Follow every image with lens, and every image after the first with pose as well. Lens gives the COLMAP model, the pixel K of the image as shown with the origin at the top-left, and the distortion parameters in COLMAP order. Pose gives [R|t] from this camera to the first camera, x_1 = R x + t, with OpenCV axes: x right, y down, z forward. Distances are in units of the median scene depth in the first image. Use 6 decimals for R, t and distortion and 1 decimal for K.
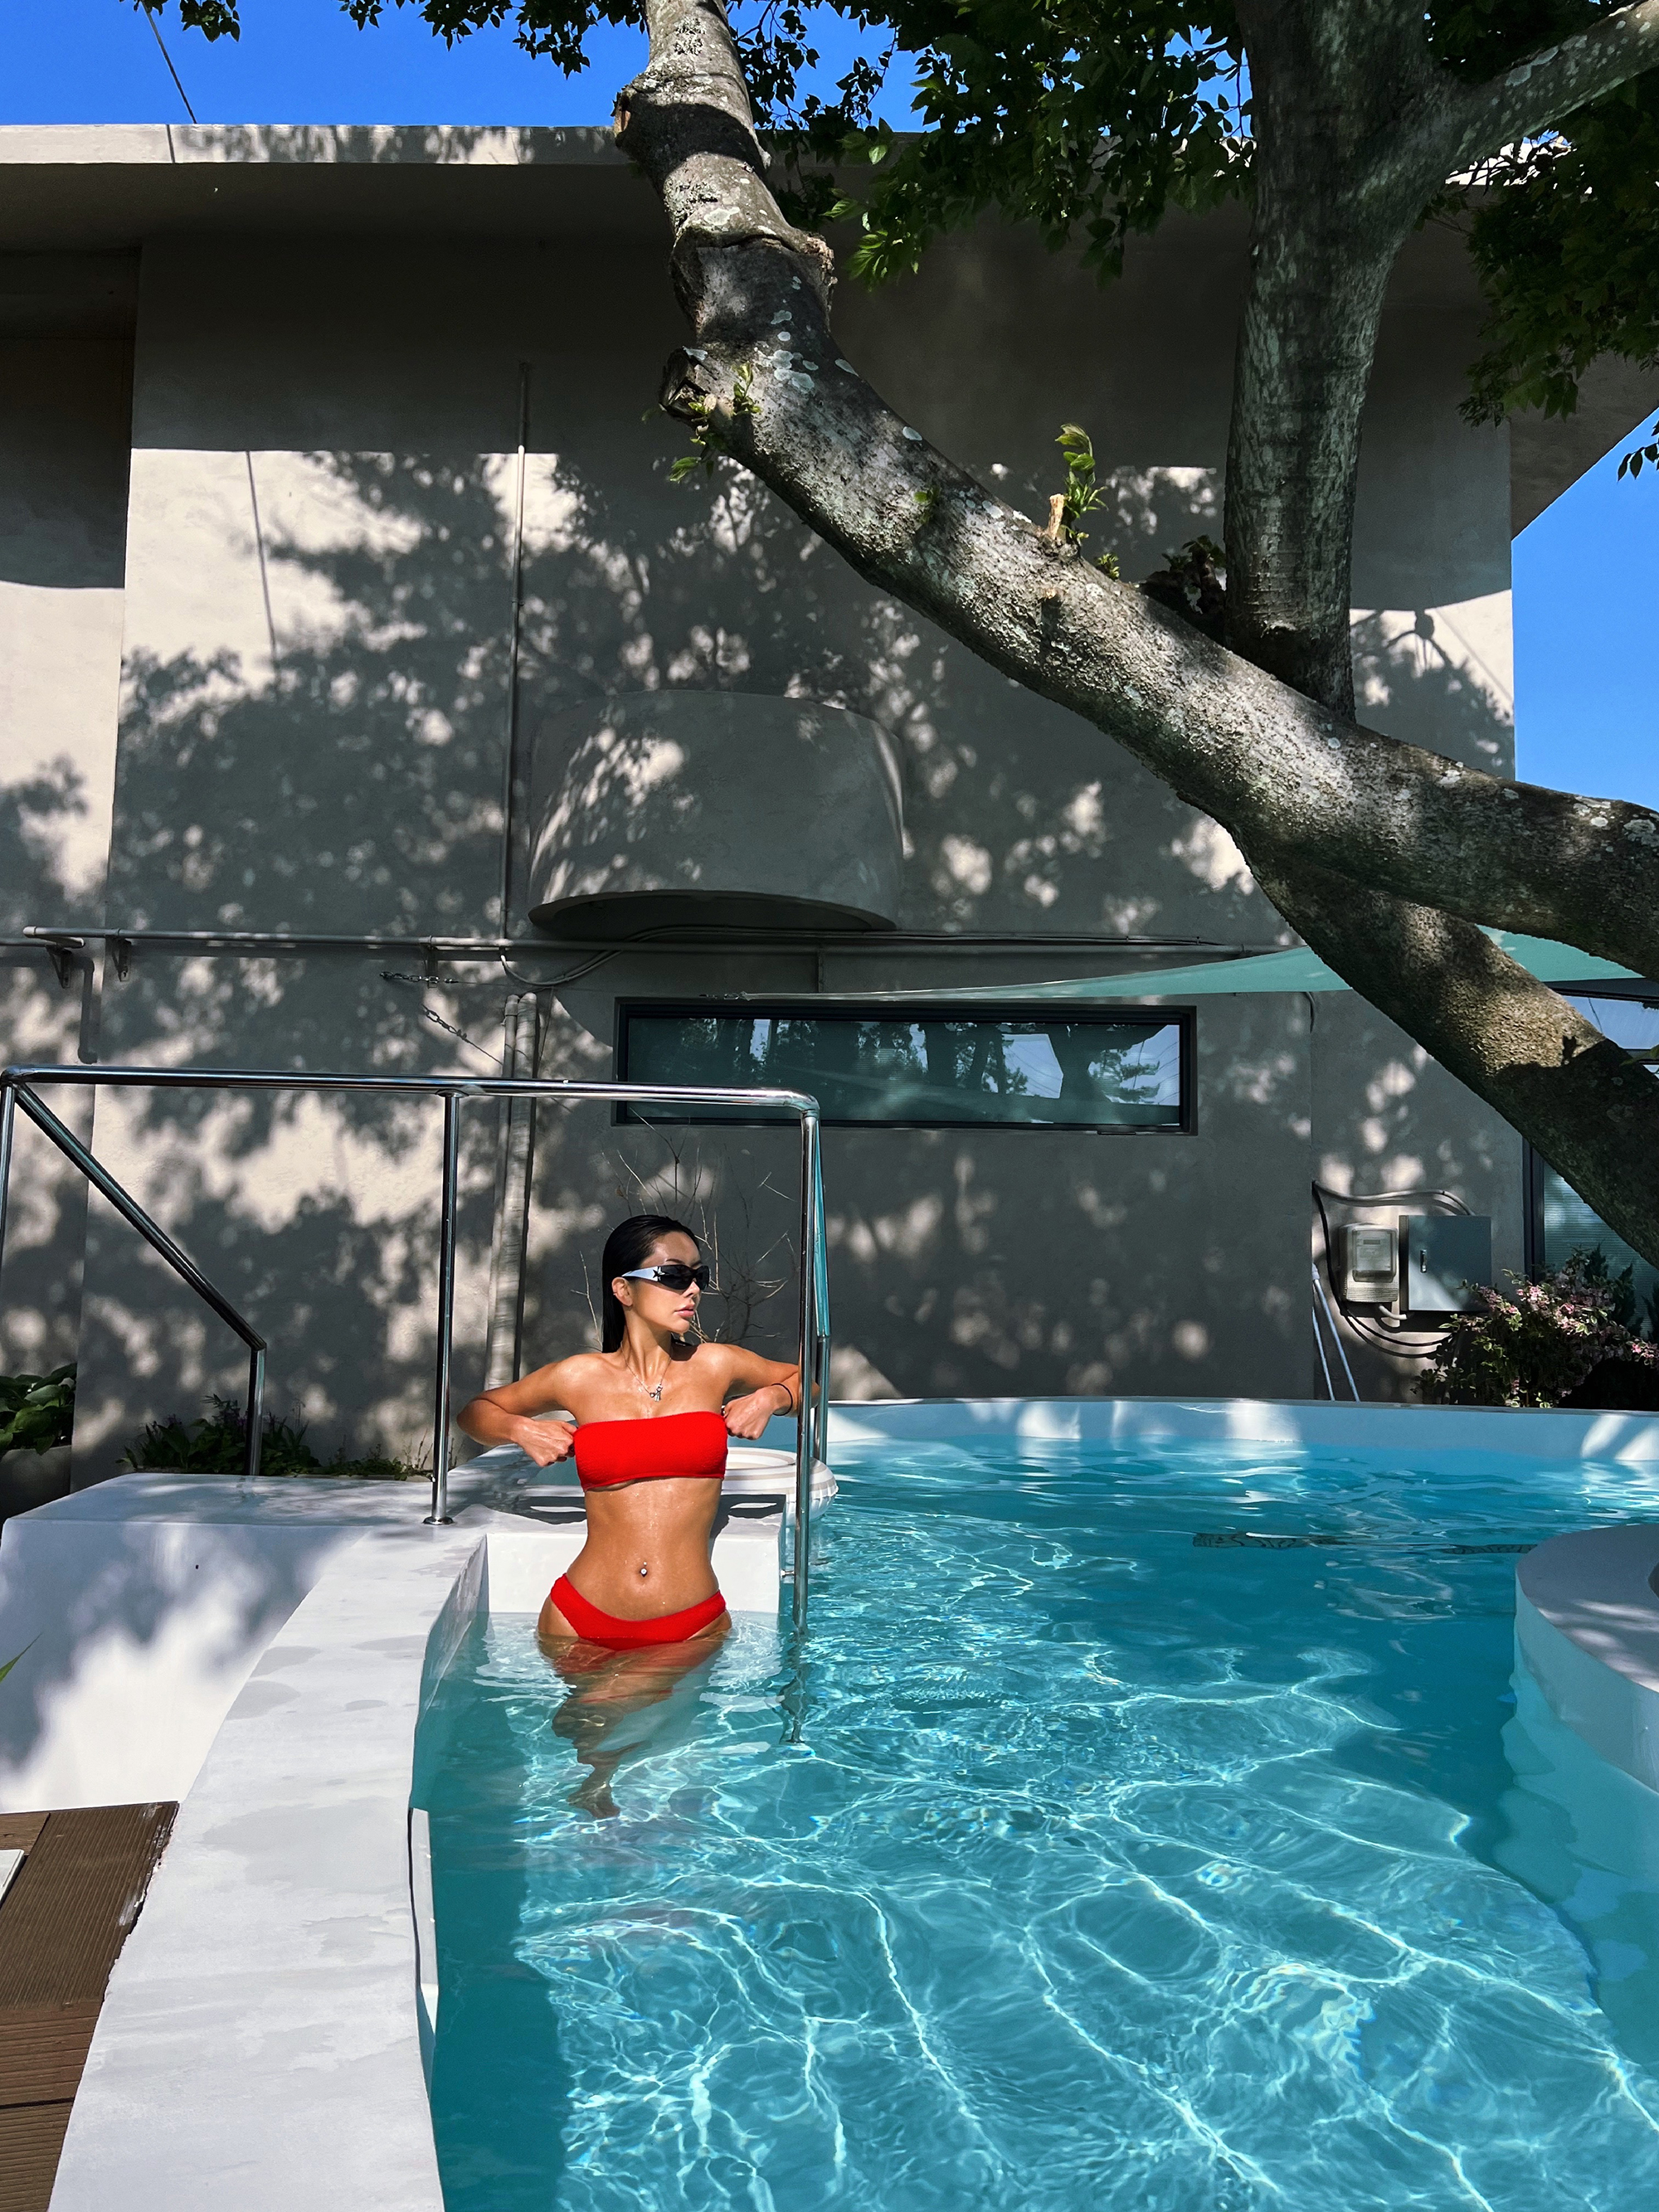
lens RADIAL K [[1657.0, 0, 832.1], [0, 1657.0, 1122.8], [0, 0, 1]] dist [0.011707, -0.008940]
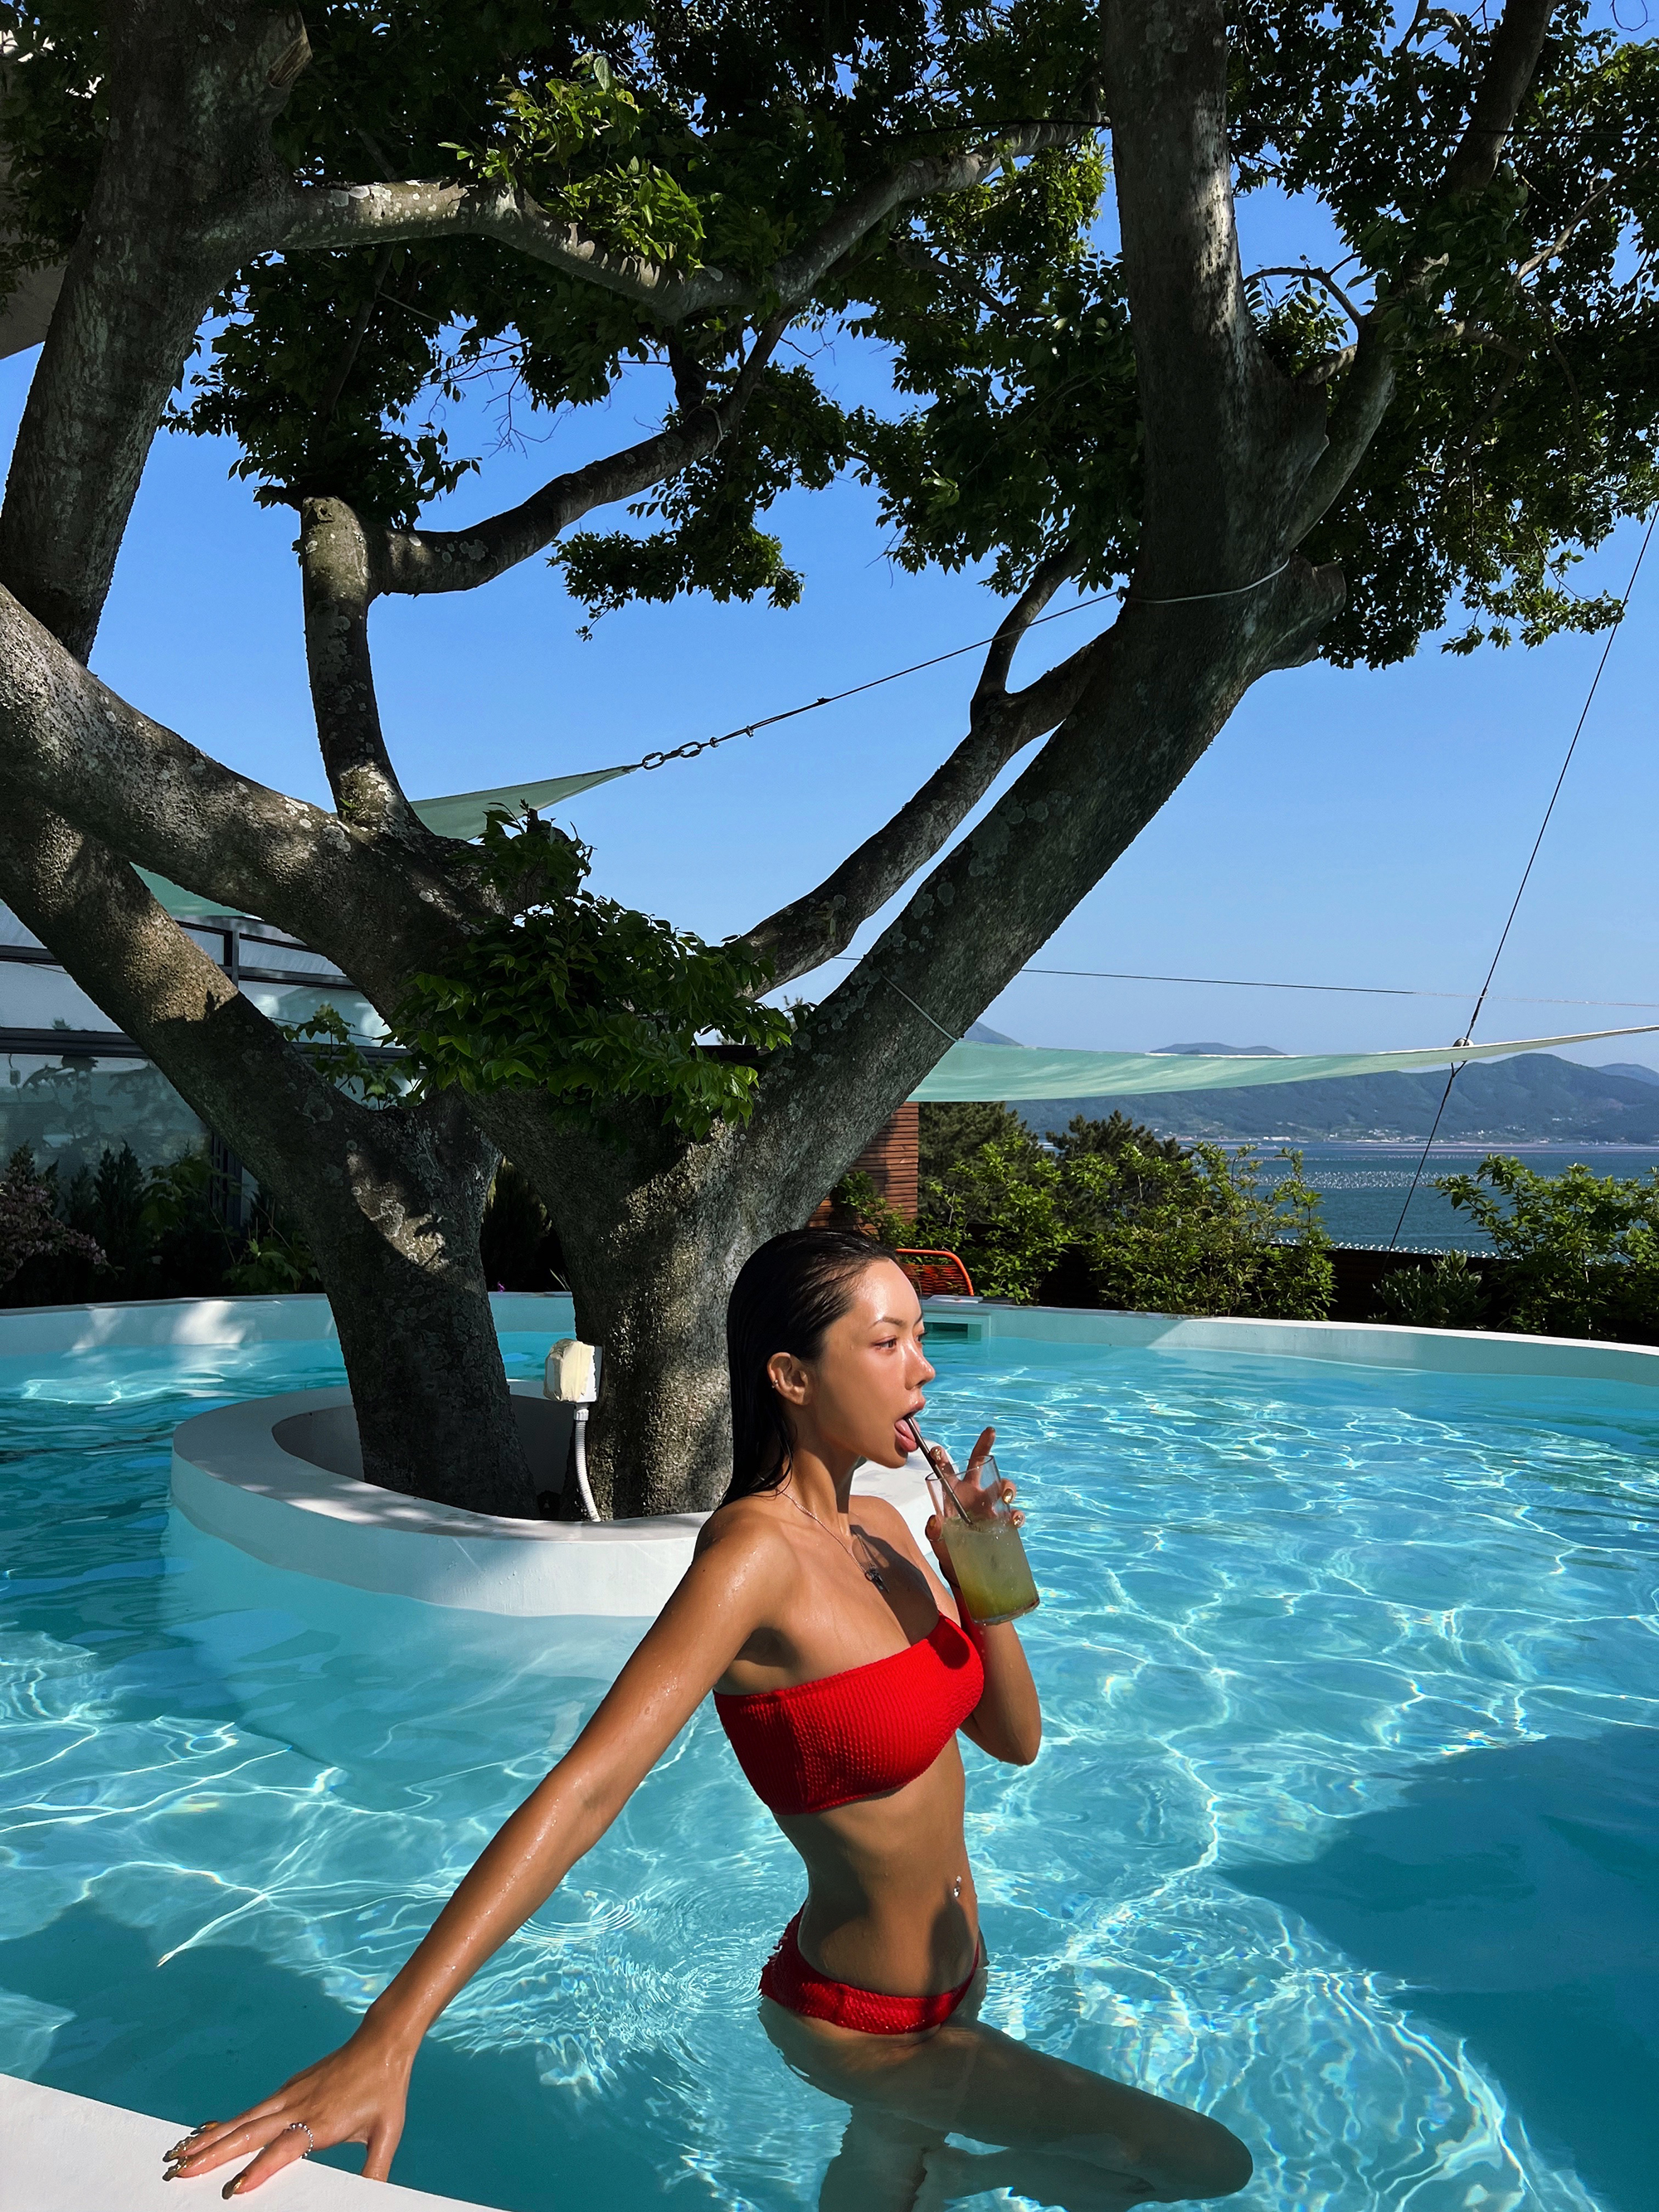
lens RADIAL K [[1657.0, 0, 828.1], [0, 1657.0, 1102.3], [0, 0, 1]] dist [0.011707, -0.008940]
pose [[0.595896, 0.014397, 0.802933, -0.284947], [-0.061807, 0.997696, 0.027981, -0.041728], [-0.800680, -0.066301, 0.595413, -0.019056]]
